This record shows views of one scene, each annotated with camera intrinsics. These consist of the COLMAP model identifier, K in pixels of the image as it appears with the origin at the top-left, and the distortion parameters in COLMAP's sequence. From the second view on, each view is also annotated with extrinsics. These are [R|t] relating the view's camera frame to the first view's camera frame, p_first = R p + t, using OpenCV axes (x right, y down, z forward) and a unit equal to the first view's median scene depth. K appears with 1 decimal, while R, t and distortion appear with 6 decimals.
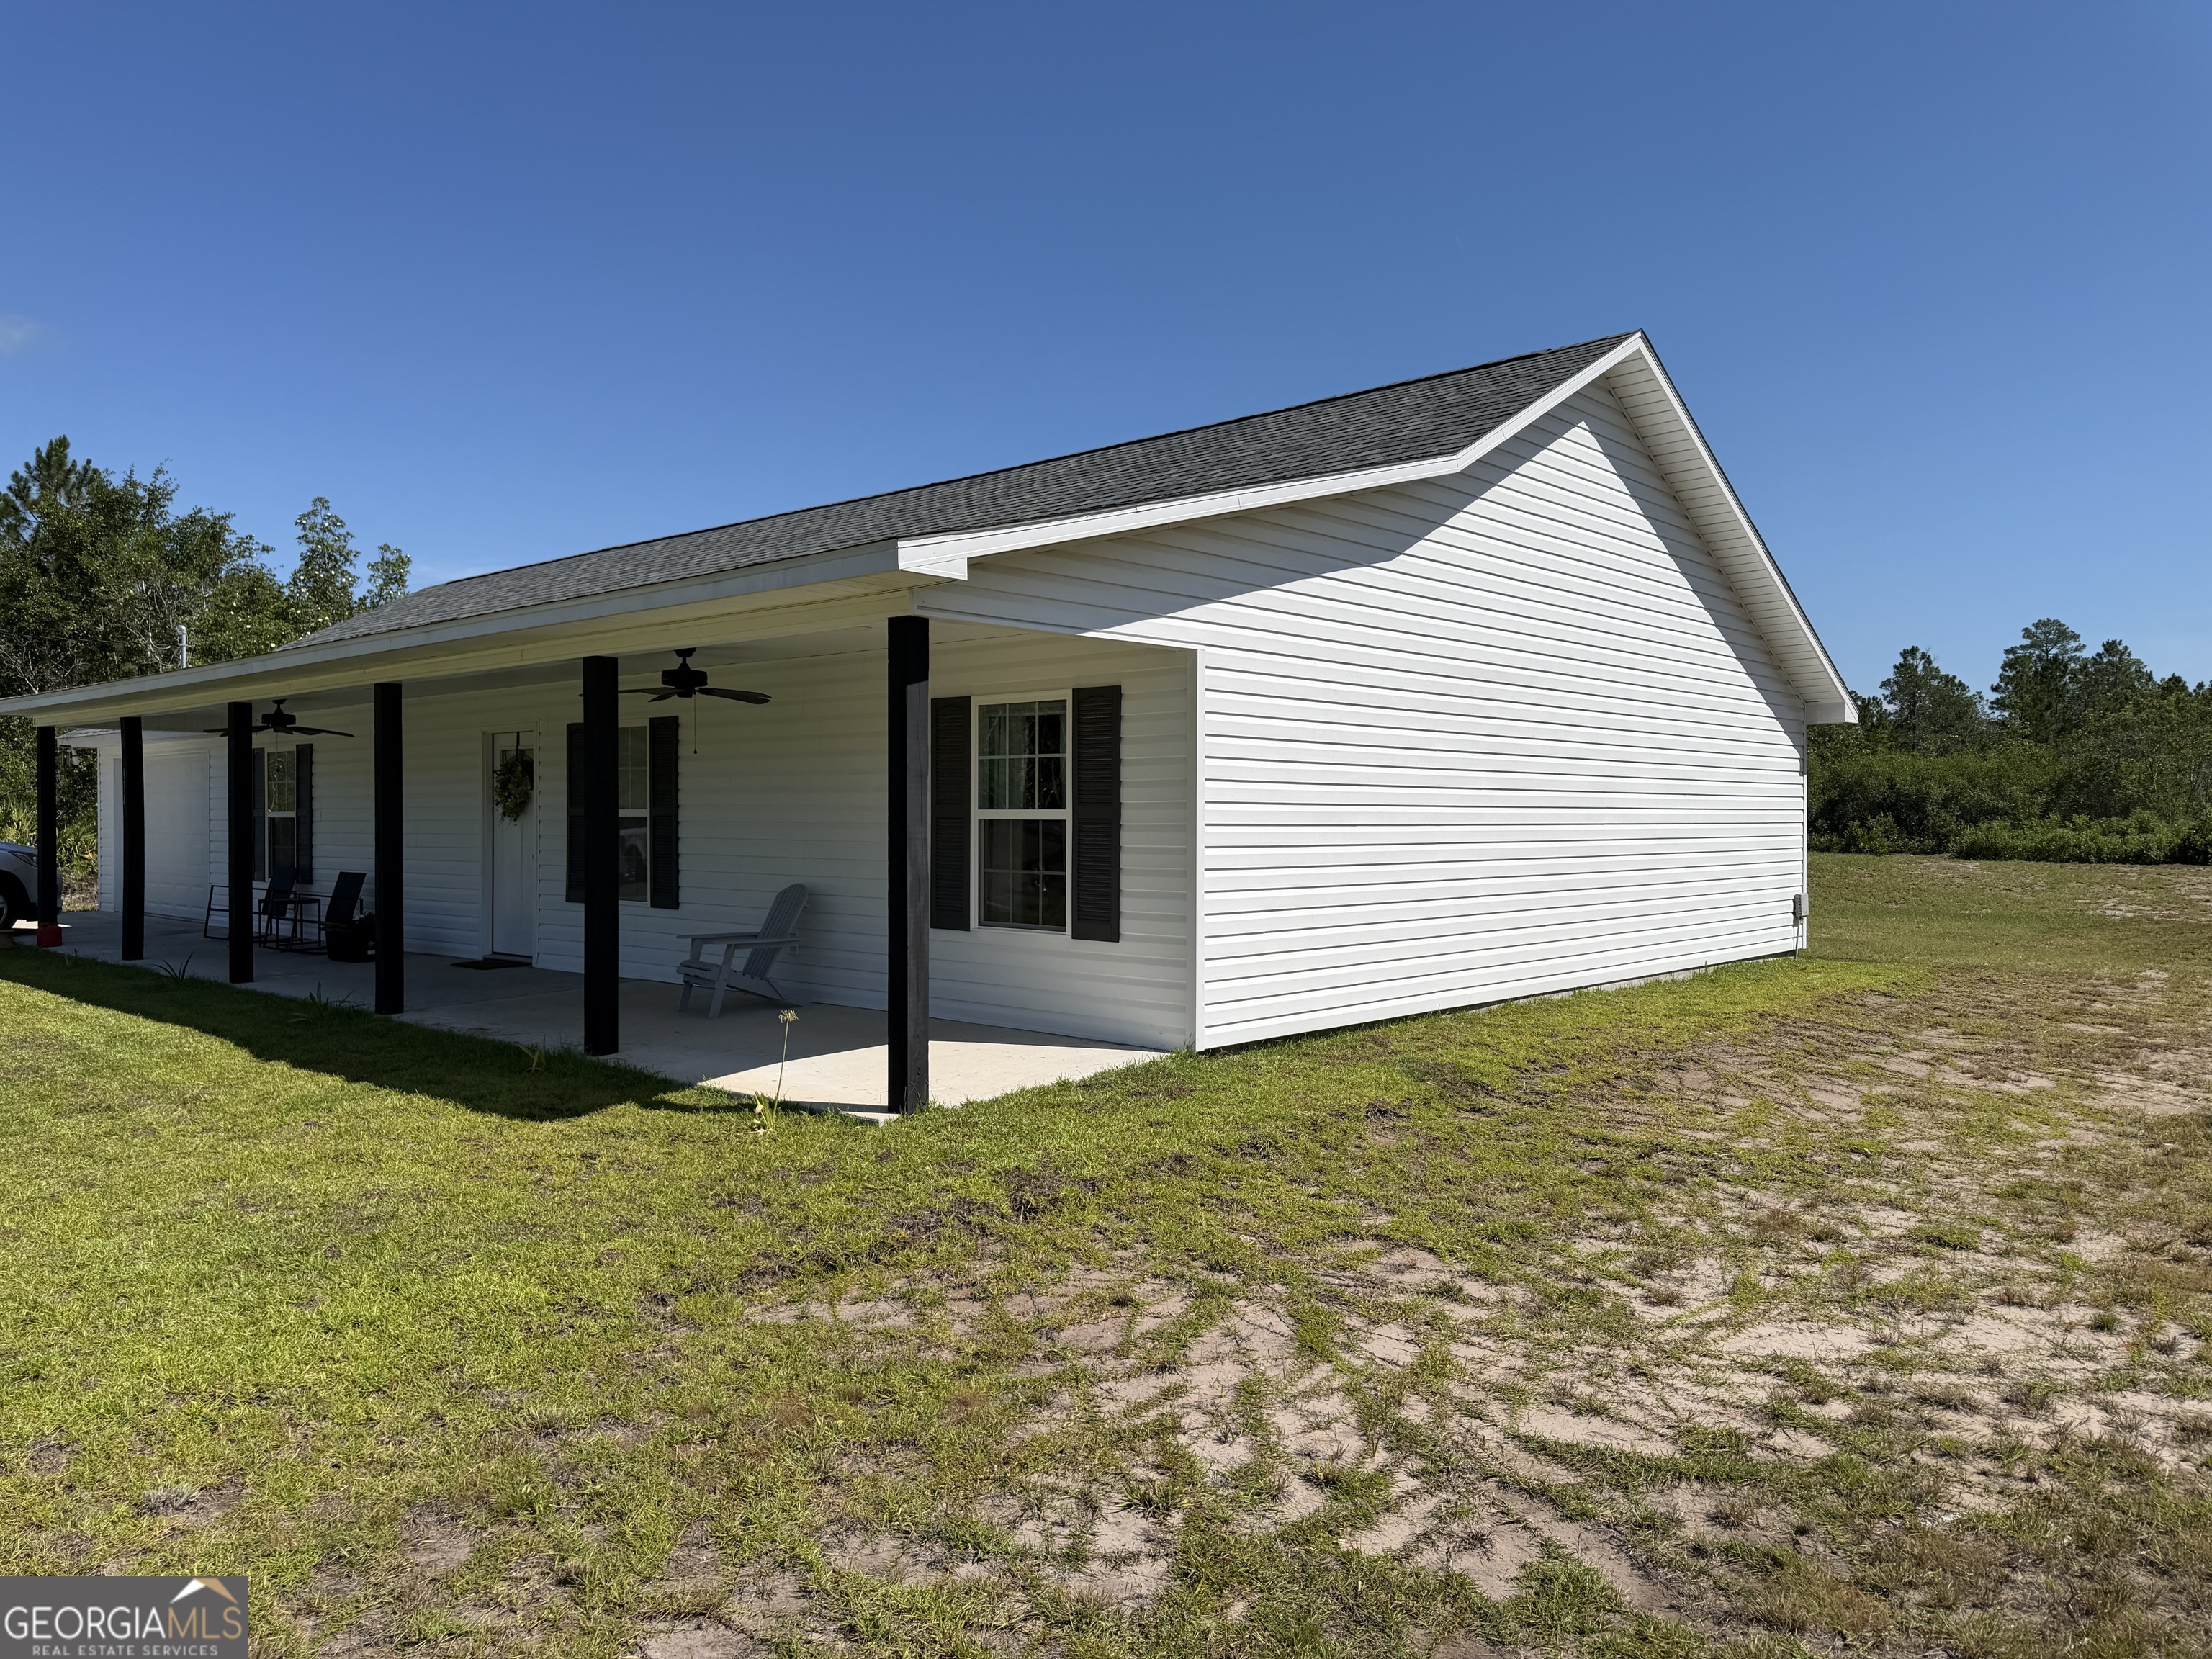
lens RADIAL K [[1560.0, 0, 1100.7], [0, 1560.0, 844.3], [0, 0, 1]] dist [0.139553, -0.187323]
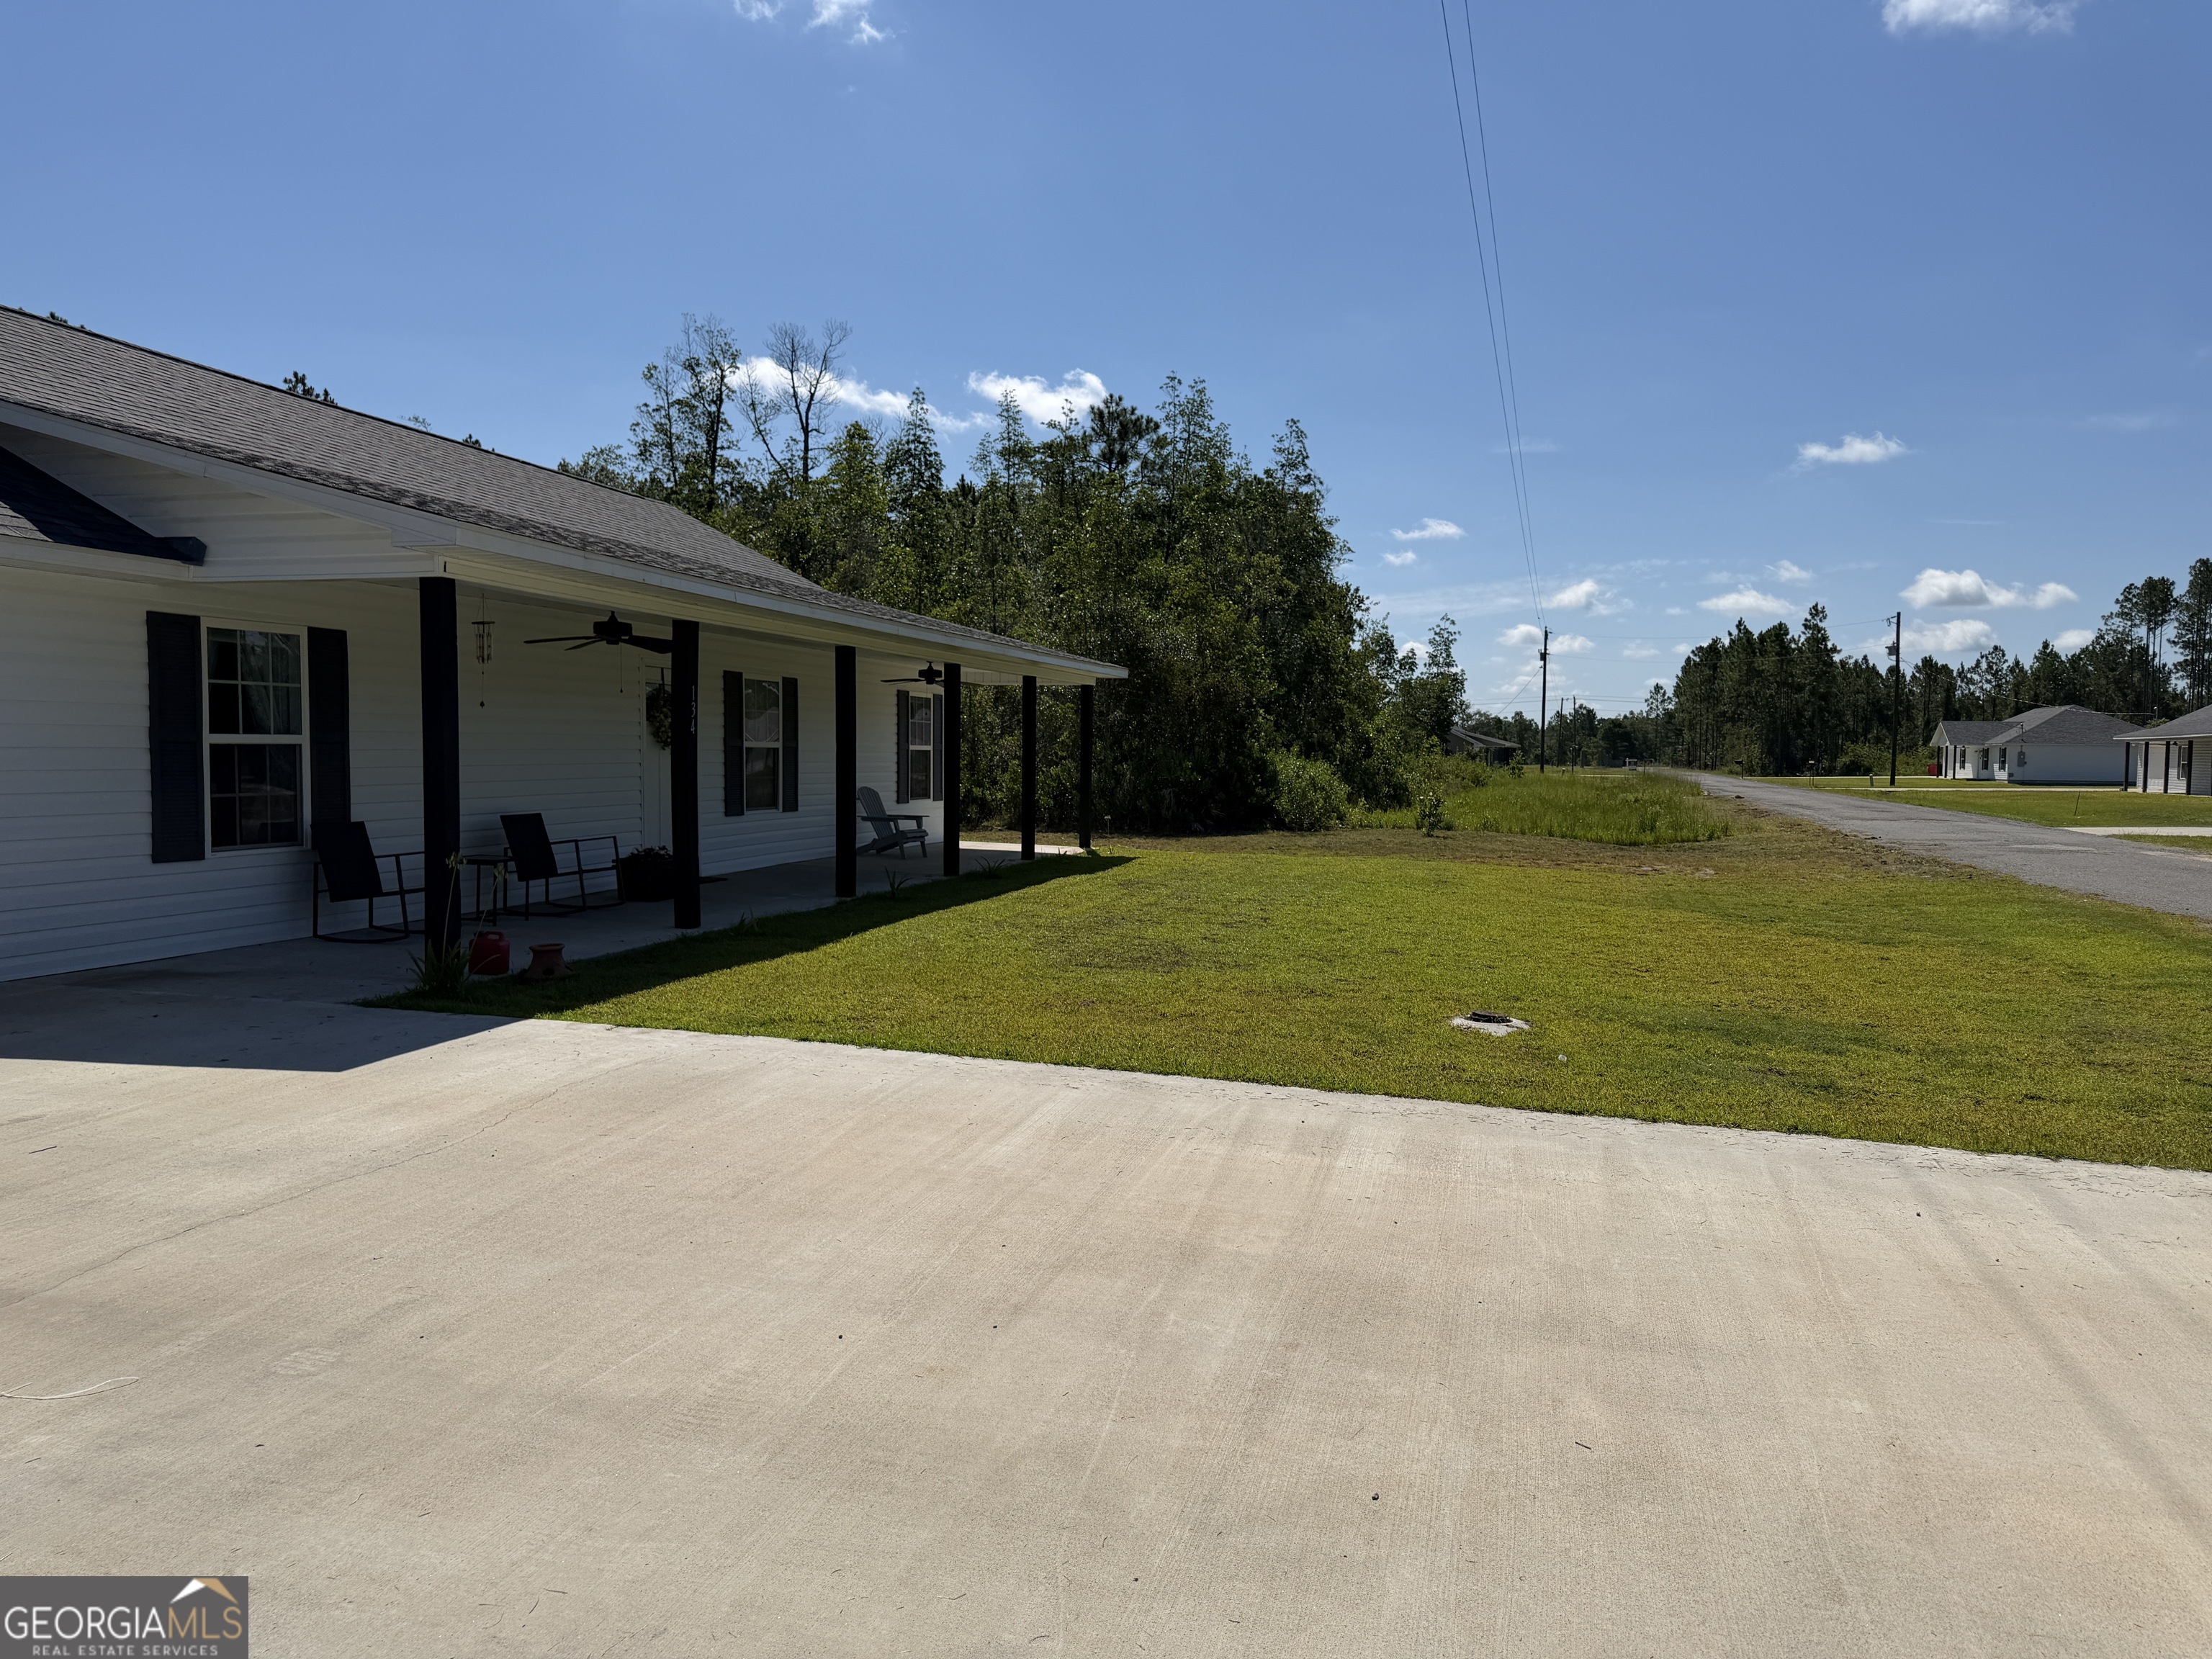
lens RADIAL K [[1560.0, 0, 1100.7], [0, 1560.0, 844.3], [0, 0, 1]] dist [0.139553, -0.187323]
pose [[-0.455313, -0.057378, 0.888481, -1.258082], [0.004022, 0.997778, 0.066497, -0.018178], [-0.890322, 0.033851, -0.454071, 1.008675]]
